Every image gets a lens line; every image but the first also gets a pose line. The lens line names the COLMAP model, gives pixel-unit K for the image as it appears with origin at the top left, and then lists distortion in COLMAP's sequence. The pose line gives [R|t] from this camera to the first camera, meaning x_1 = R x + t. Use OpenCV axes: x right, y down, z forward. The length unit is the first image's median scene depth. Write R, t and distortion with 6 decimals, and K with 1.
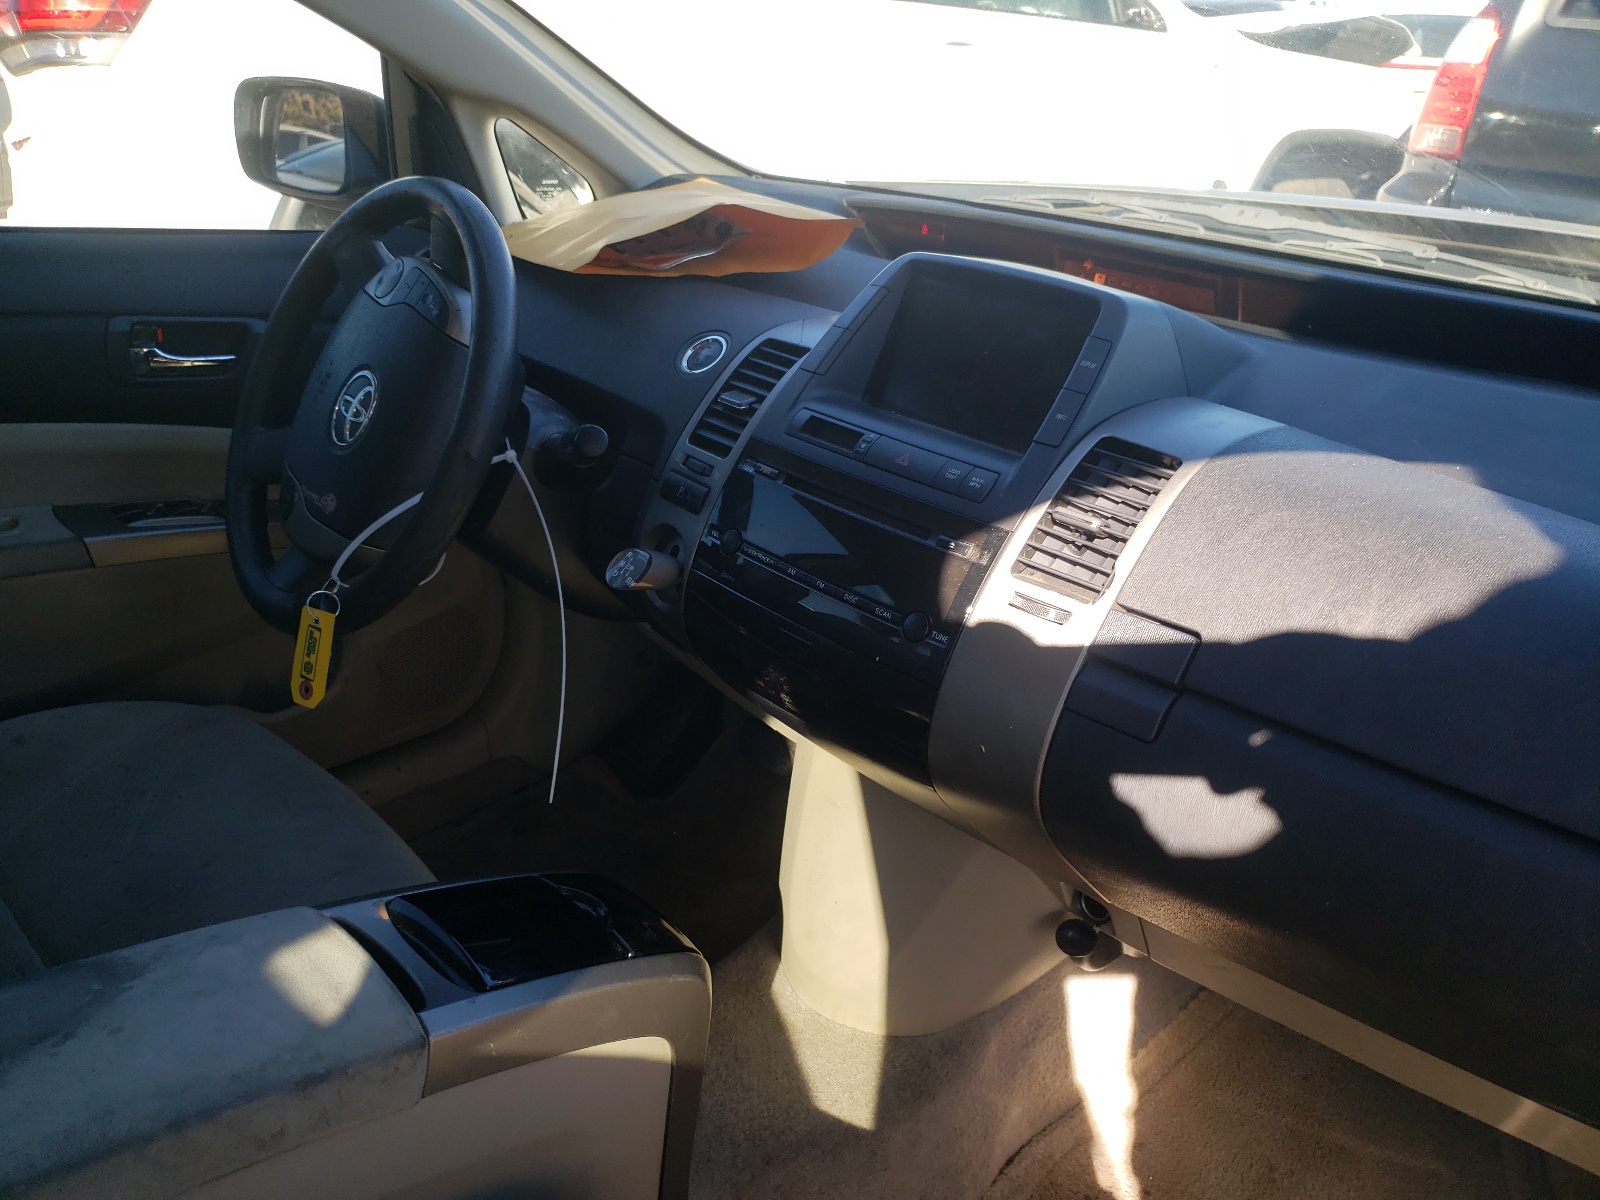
lens RADIAL K [[1255.4, 0, 800.0], [0, 1255.4, 600.0], [0, 0, 1]] dist [0.004680, 0.004745]
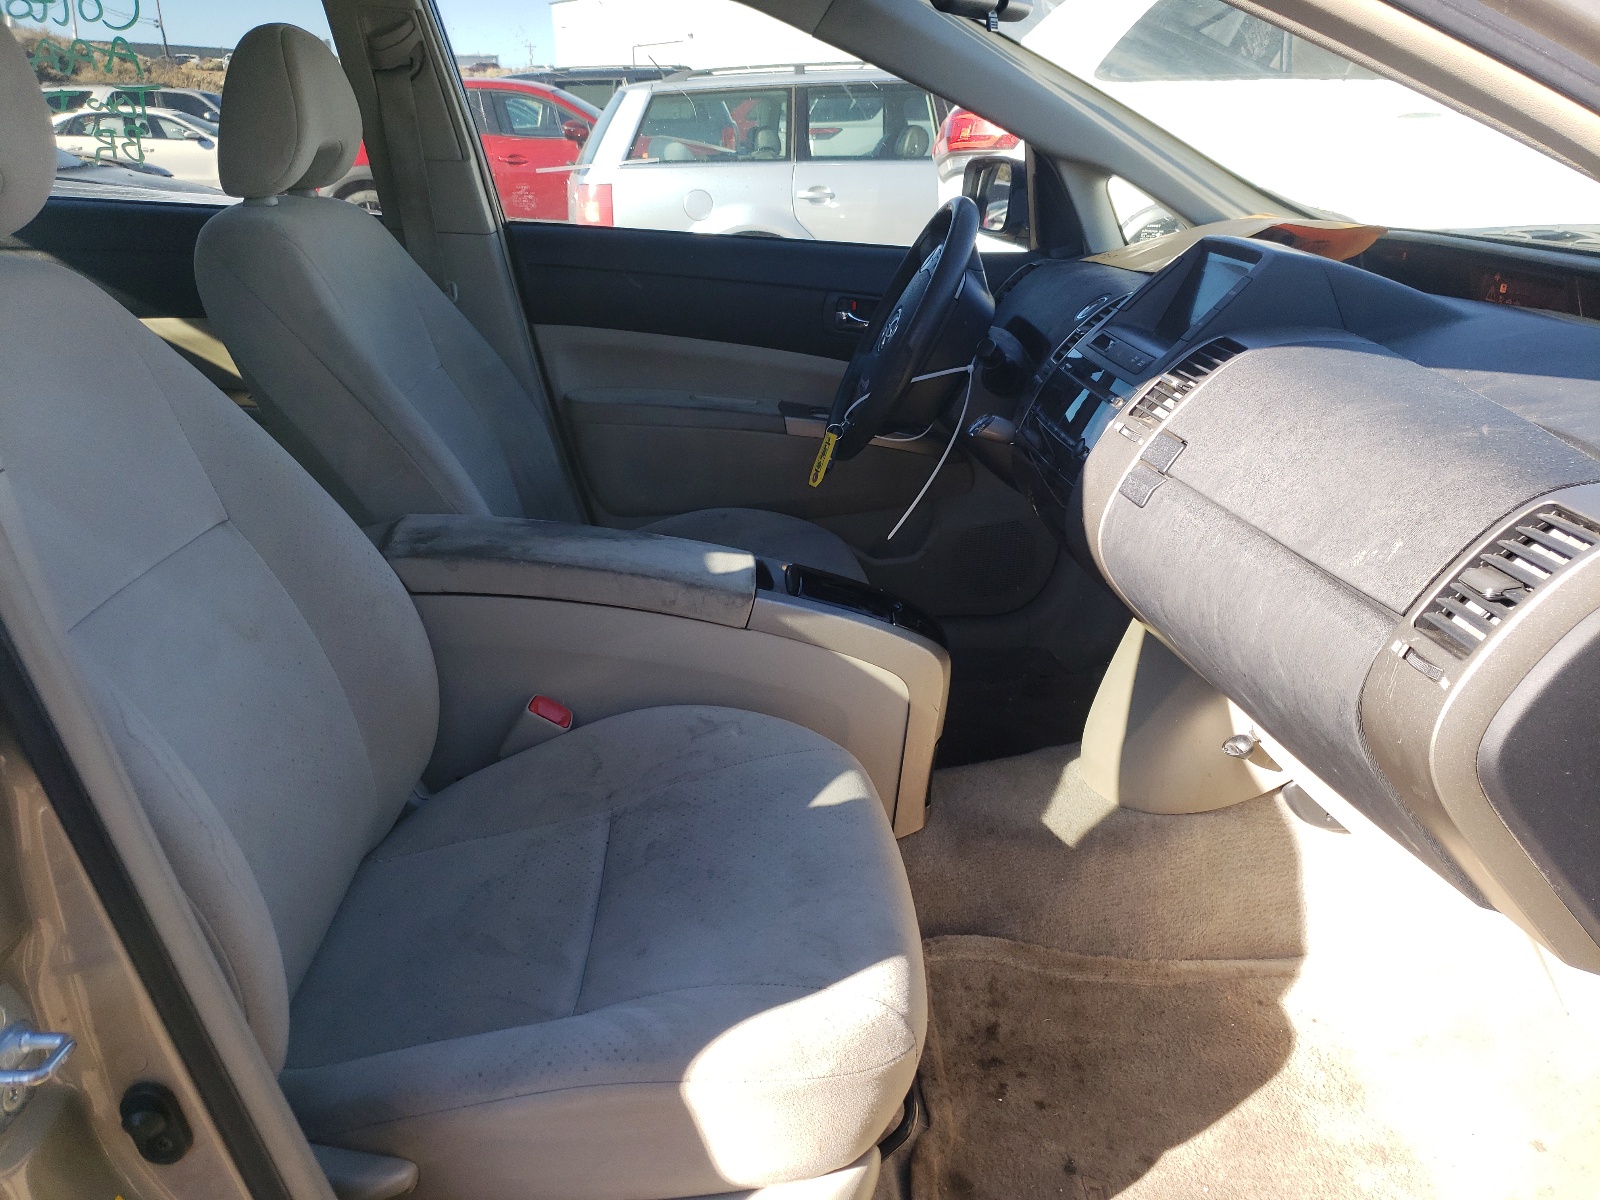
lens RADIAL K [[1255.4, 0, 800.0], [0, 1255.4, 600.0], [0, 0, 1]] dist [0.004680, 0.004745]
pose [[0.756804, 0.180439, -0.628243, 0.699485], [-0.235686, 0.971817, -0.004798, 0.243234], [0.609672, 0.151699, 0.778002, -0.341419]]
